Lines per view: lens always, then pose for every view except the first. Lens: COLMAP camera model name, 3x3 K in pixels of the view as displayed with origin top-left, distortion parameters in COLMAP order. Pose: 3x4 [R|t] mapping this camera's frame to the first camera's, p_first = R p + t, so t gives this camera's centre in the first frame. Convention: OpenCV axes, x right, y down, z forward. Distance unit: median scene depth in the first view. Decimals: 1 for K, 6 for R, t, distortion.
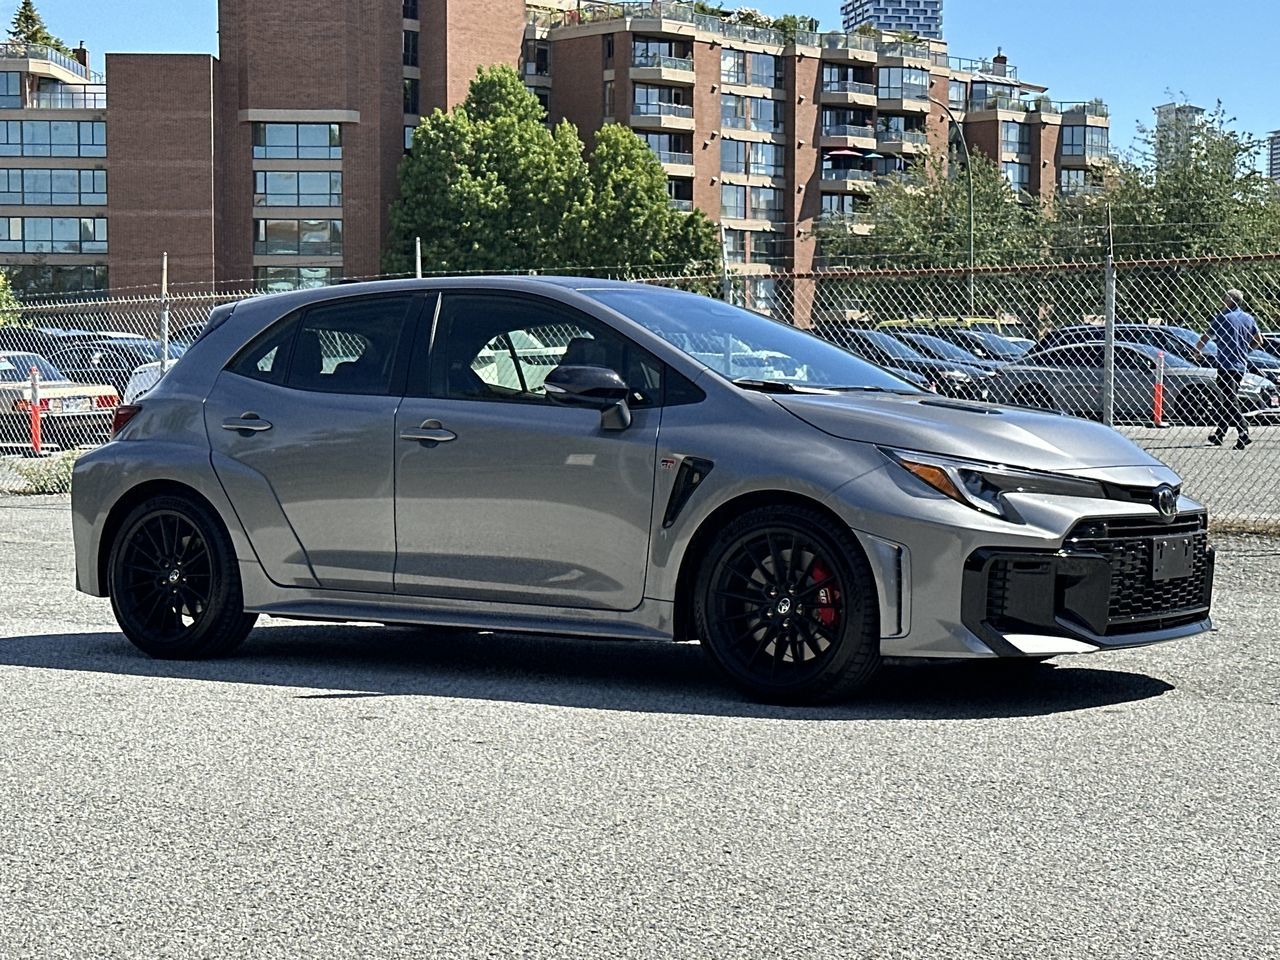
lens RADIAL K [[2219.3, 0, 640.0], [0, 2219.3, 480.0], [0, 0, 1]] dist [0.150167, 0.055273]
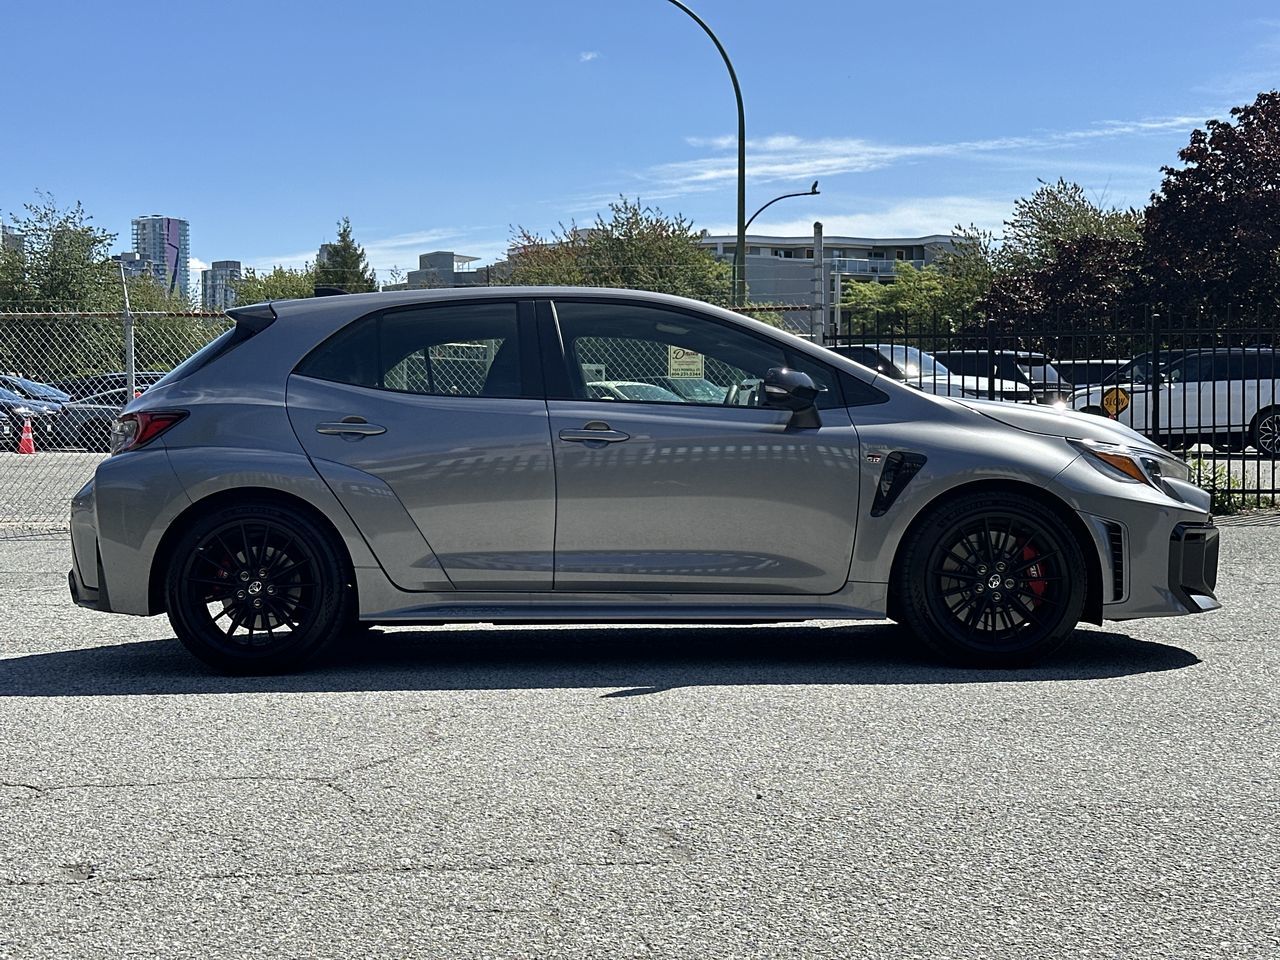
lens RADIAL K [[1736.3, 0, 640.0], [0, 1736.3, 480.0], [0, 0, 1]] dist [0.023647, -0.037631]
pose [[0.846274, -0.016005, 0.532507, -0.512767], [0.022220, 0.999739, -0.005264, 0.005064], [-0.532284, 0.016287, 0.846409, 0.312478]]
